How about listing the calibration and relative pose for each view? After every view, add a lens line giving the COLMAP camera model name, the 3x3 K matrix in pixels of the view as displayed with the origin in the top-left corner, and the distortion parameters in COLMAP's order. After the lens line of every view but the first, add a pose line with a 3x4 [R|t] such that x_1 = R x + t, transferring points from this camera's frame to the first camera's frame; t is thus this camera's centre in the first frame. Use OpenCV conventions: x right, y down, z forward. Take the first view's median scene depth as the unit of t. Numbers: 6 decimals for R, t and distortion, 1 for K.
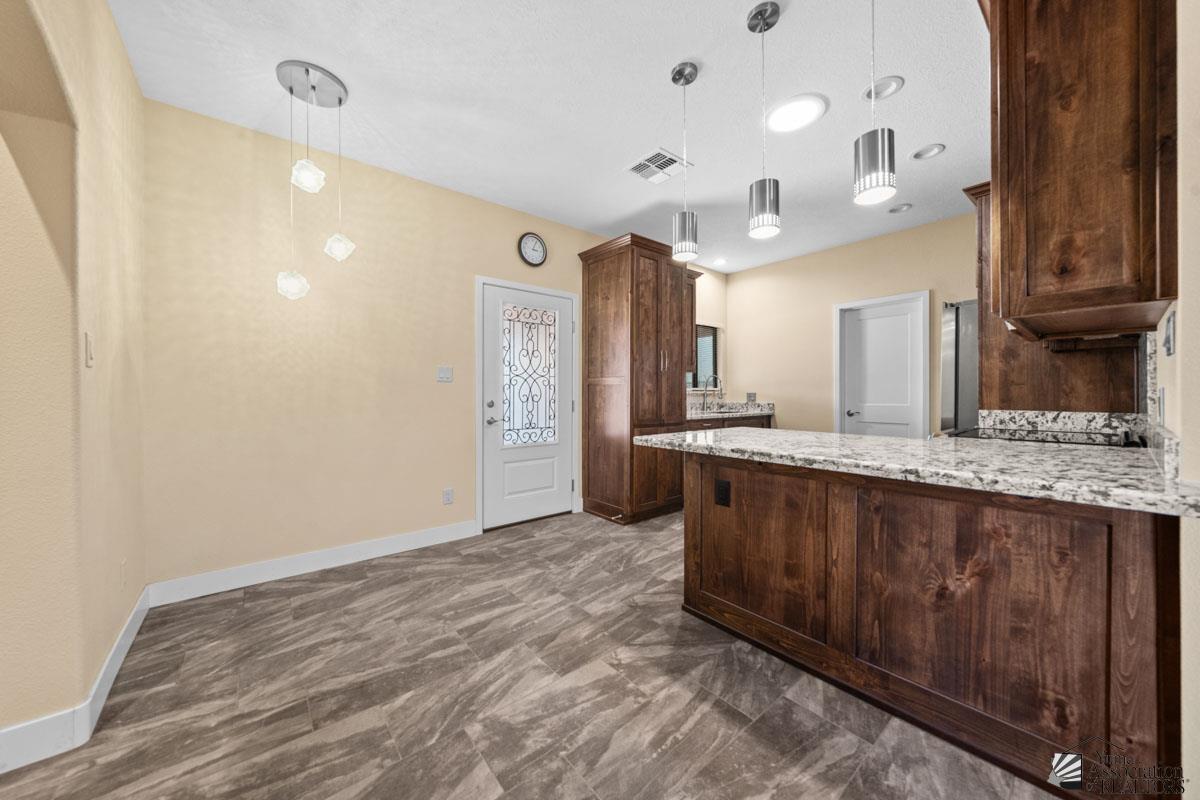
lens RADIAL K [[421.2, 0, 591.4], [0, 421.2, 397.3], [0, 0, 1]] dist [-0.001201, 0.000046]
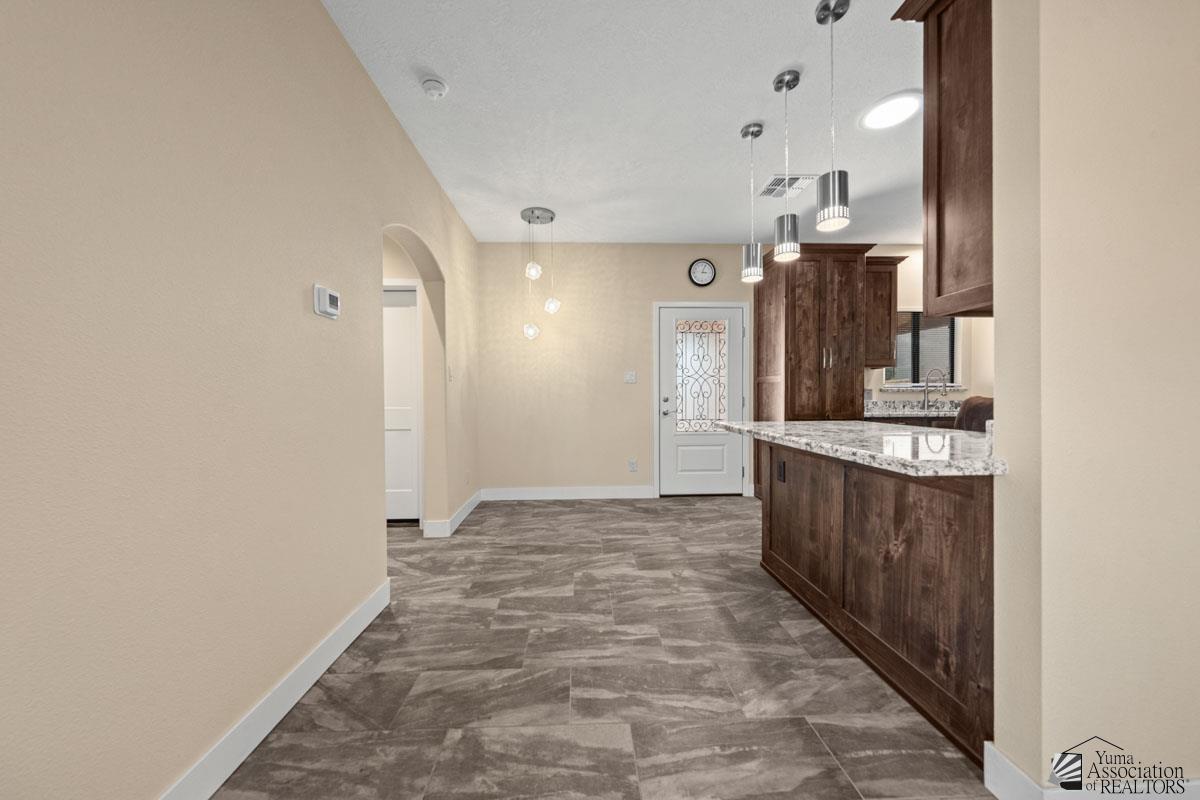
lens RADIAL K [[421.2, 0, 592.6], [0, 421.2, 403.3], [0, 0, 1]] dist [-0.001201, 0.000046]
pose [[0.799830, 0.009232, -0.600156, 0.573984], [-0.000724, 0.999896, 0.014416, 0.016216], [0.600227, -0.011096, 0.799753, -0.274192]]
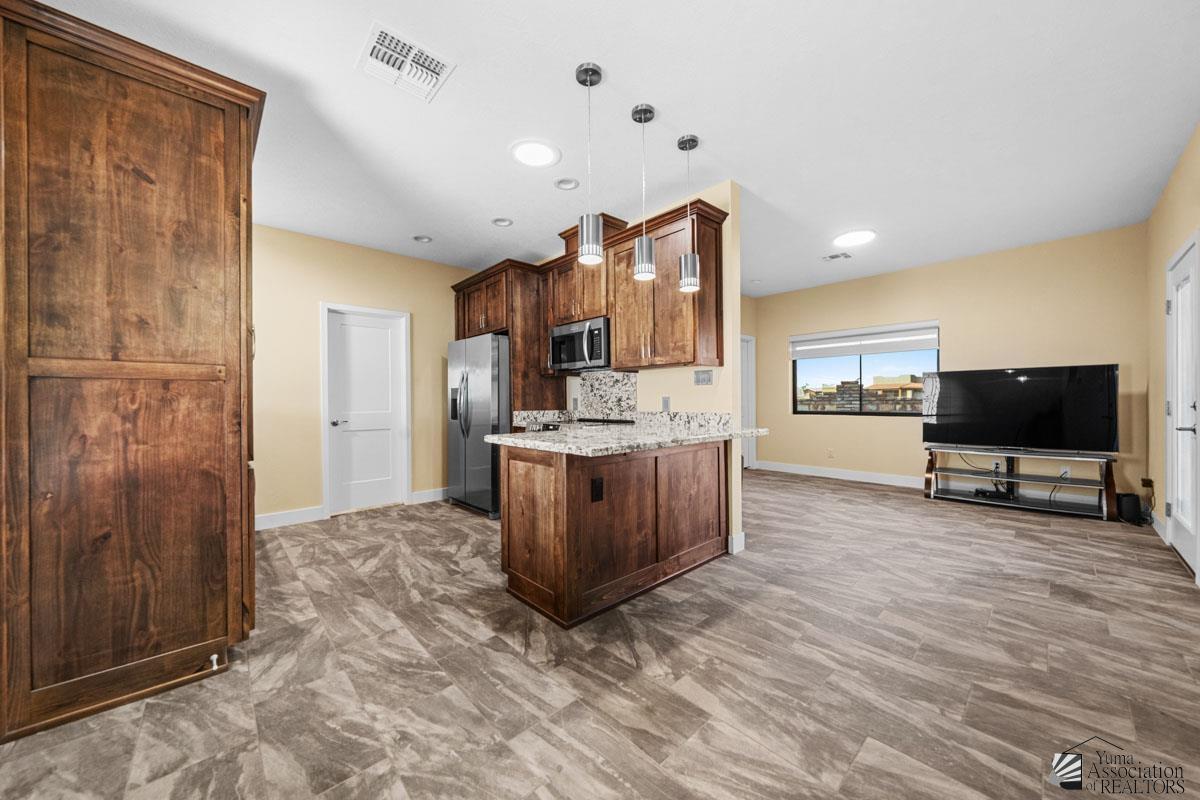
lens RADIAL K [[421.2, 0, 603.9], [0, 421.2, 401.7], [0, 0, 1]] dist [-0.001201, 0.000046]
pose [[-0.072030, 0.001768, 0.997401, -0.740465], [0.016182, 0.999869, -0.000604, 0.002641], [-0.997271, 0.016097, -0.072049, 1.011698]]
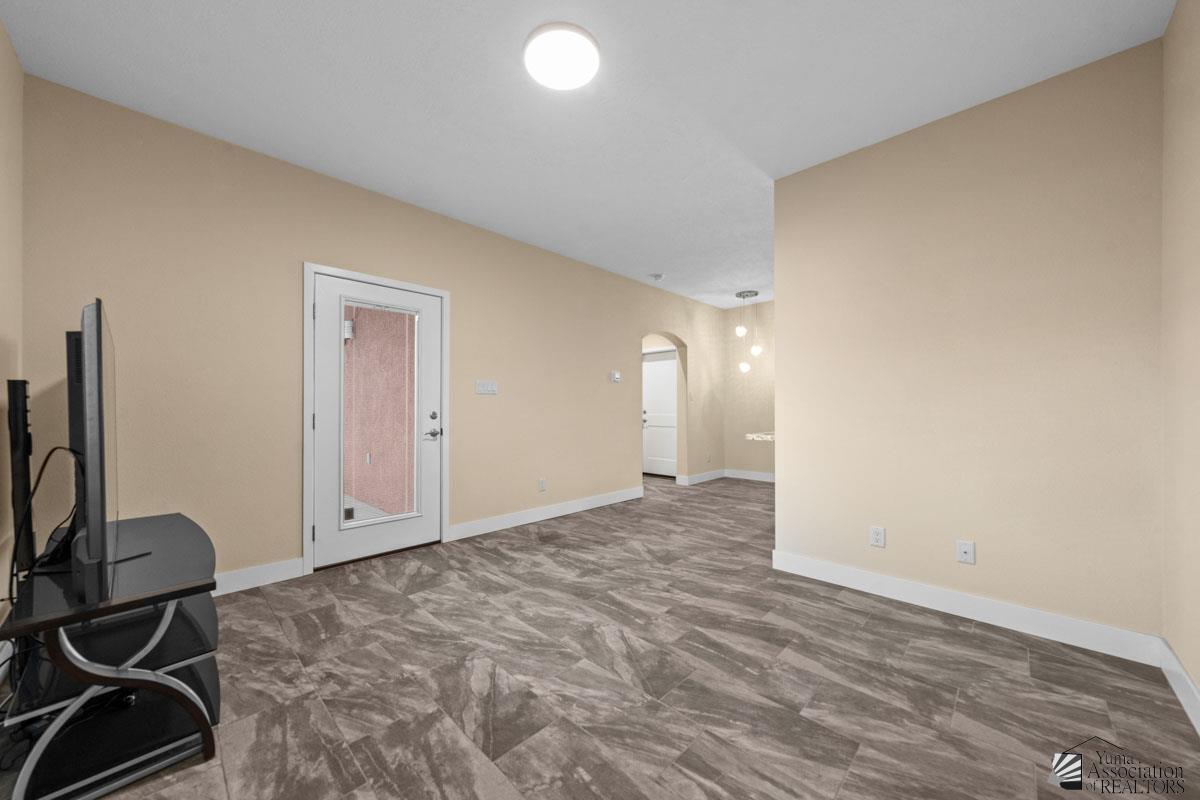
lens RADIAL K [[441.7, 0, 589.6], [0, 441.7, 408.6], [0, 0, 1]] dist [-0.001069, -0.000064]
pose [[0.110943, 0.006898, -0.993803, 2.082972], [-0.005739, 0.999964, 0.006300, -0.001231], [0.993810, 0.005005, 0.110979, -0.344744]]
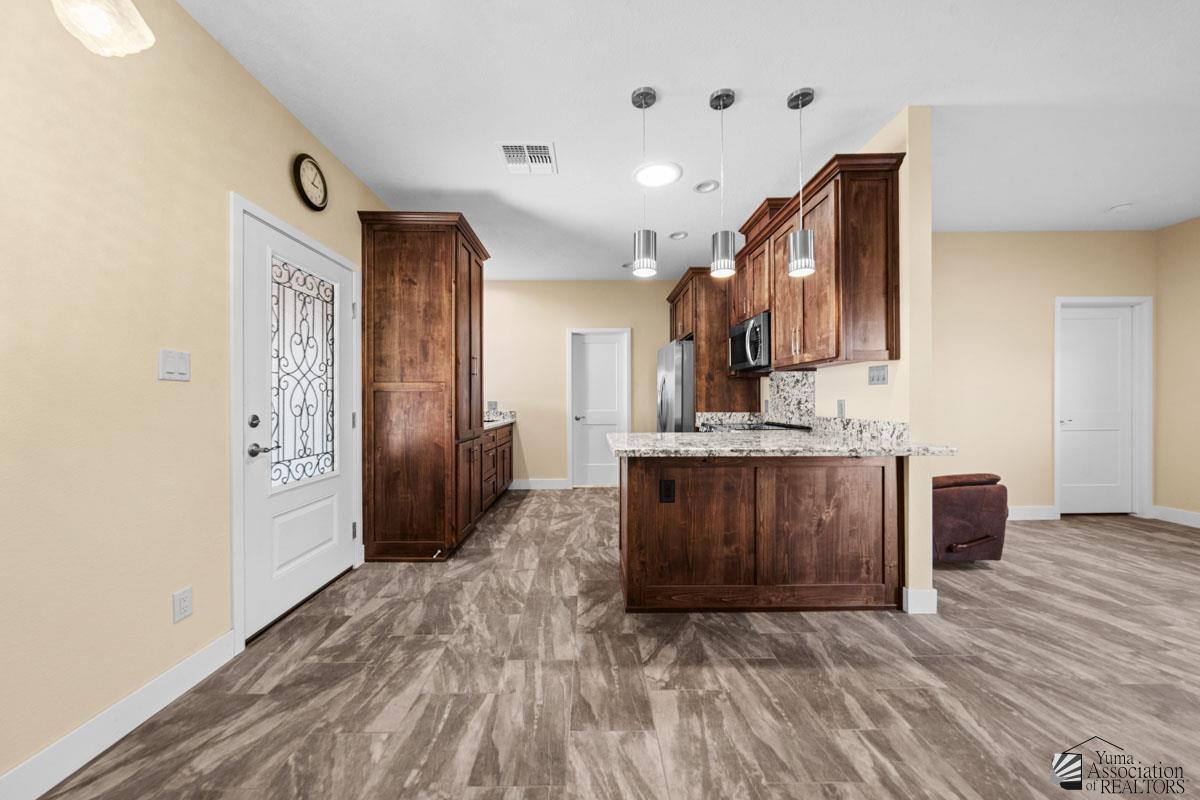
lens RADIAL K [[421.2, 0, 595.9], [0, 421.2, 399.9], [0, 0, 1]] dist [-0.001201, 0.000046]
pose [[0.616461, 0.002673, 0.787381, -0.657408], [0.007362, 0.999931, -0.009158, -0.005217], [-0.787351, 0.011443, 0.616399, 0.437500]]
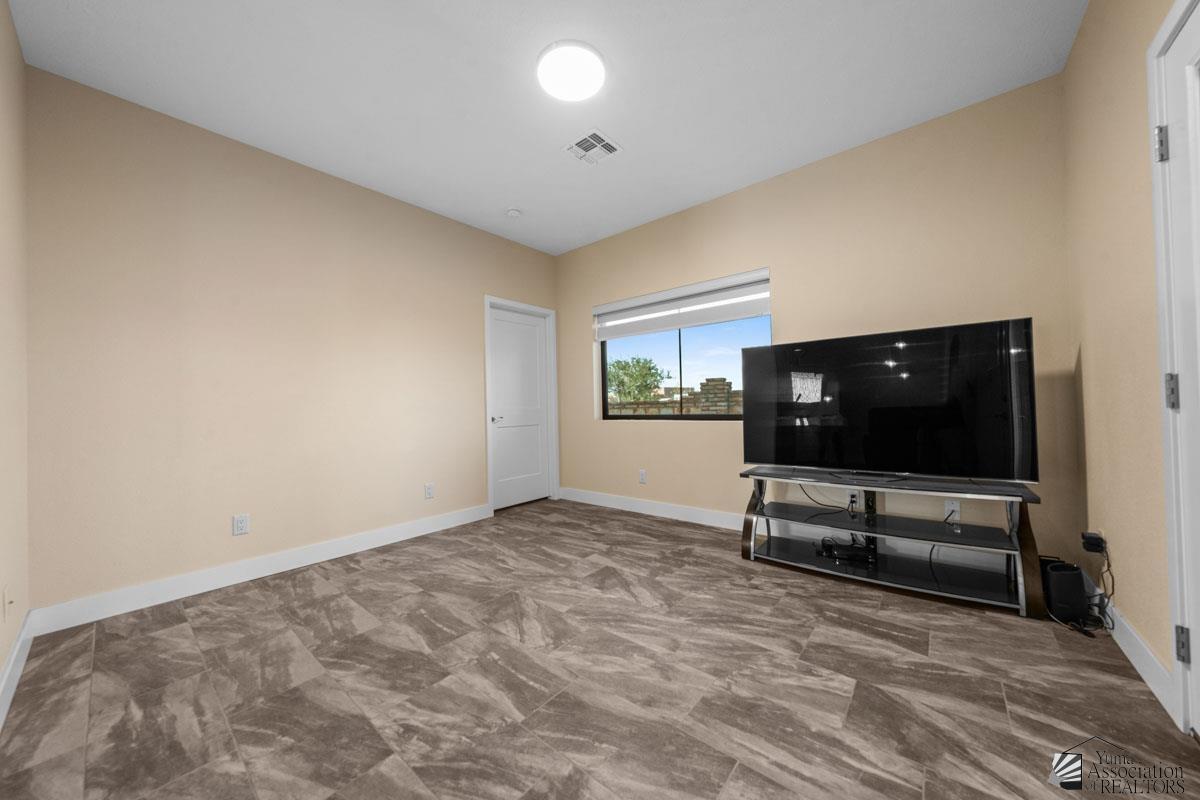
lens RADIAL K [[421.2, 0, 597.5], [0, 421.2, 397.4], [0, 0, 1]] dist [-0.001201, 0.000046]
pose [[-0.196345, 0.029651, 0.980086, 0.153417], [0.029071, 0.999279, -0.024408, 0.052871], [-0.980104, 0.023700, -0.197066, -0.145359]]
